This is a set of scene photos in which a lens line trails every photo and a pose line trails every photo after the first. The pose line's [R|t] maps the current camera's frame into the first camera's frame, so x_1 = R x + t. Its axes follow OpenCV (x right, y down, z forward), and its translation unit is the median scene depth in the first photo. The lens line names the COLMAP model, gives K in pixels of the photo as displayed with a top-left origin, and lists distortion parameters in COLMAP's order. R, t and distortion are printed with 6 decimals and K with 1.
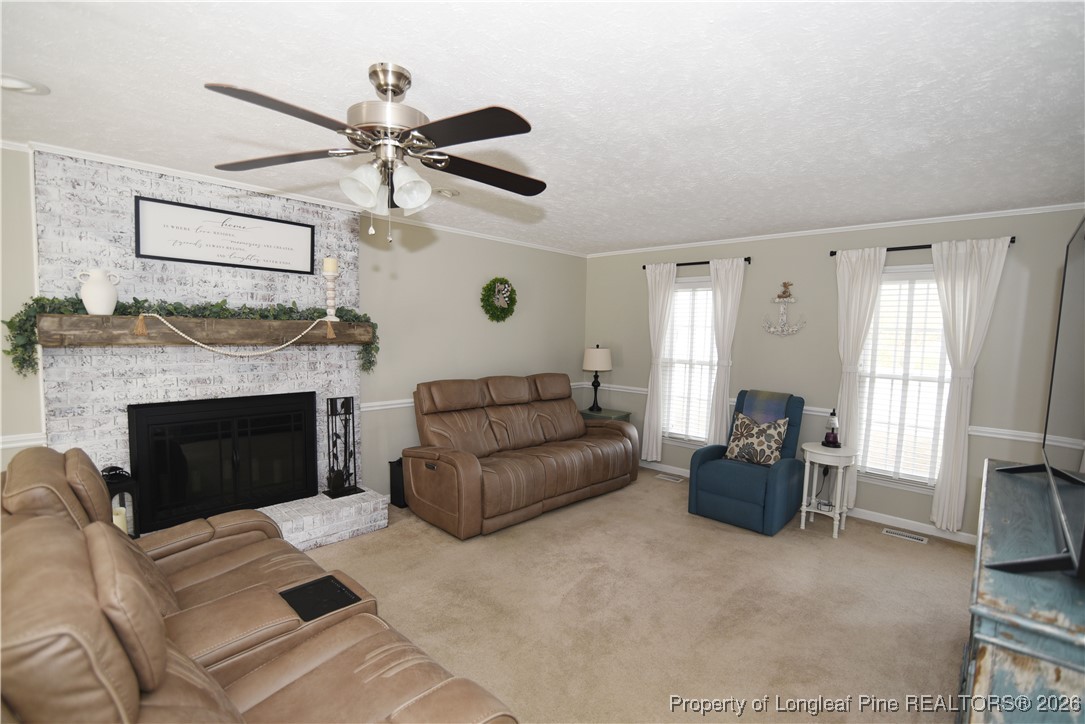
lens RADIAL K [[498.6, 0, 542.4], [0, 498.6, 368.5], [0, 0, 1]] dist [-0.018003, 0.000935]
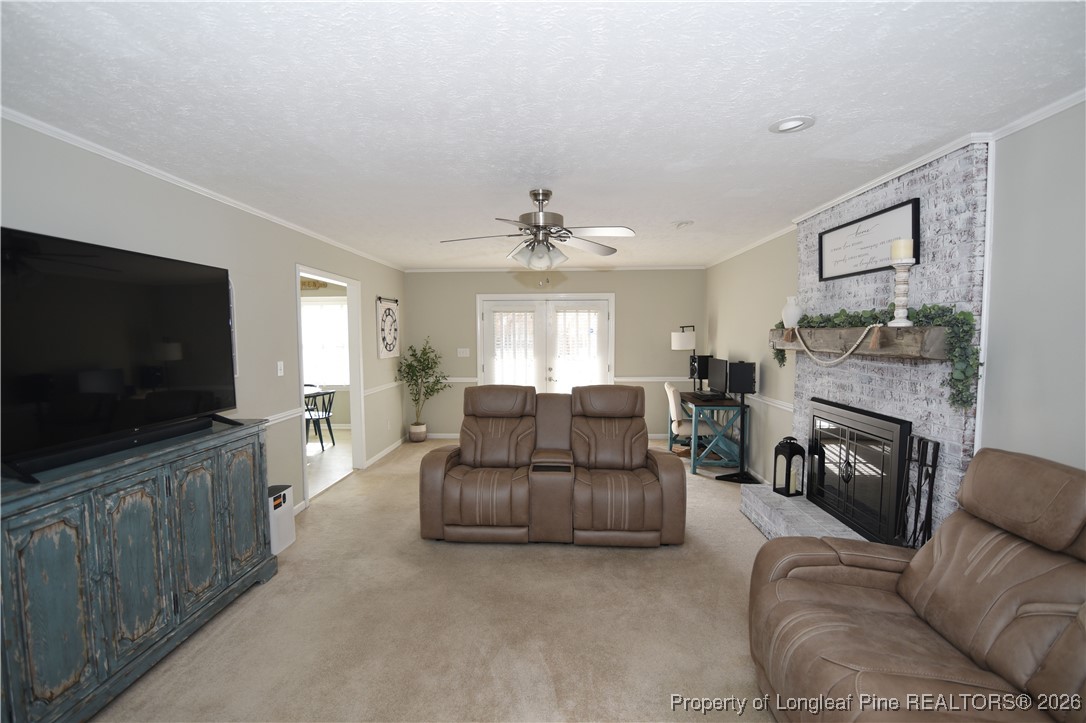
lens RADIAL K [[499.0, 0, 553.2], [0, 499.0, 369.2], [0, 0, 1]] dist [-0.018003, 0.000935]
pose [[-0.736868, 0.028603, -0.675431, 0.432817], [-0.065621, 0.991360, 0.113571, -0.081246], [0.672844, 0.128010, -0.728625, 1.180851]]
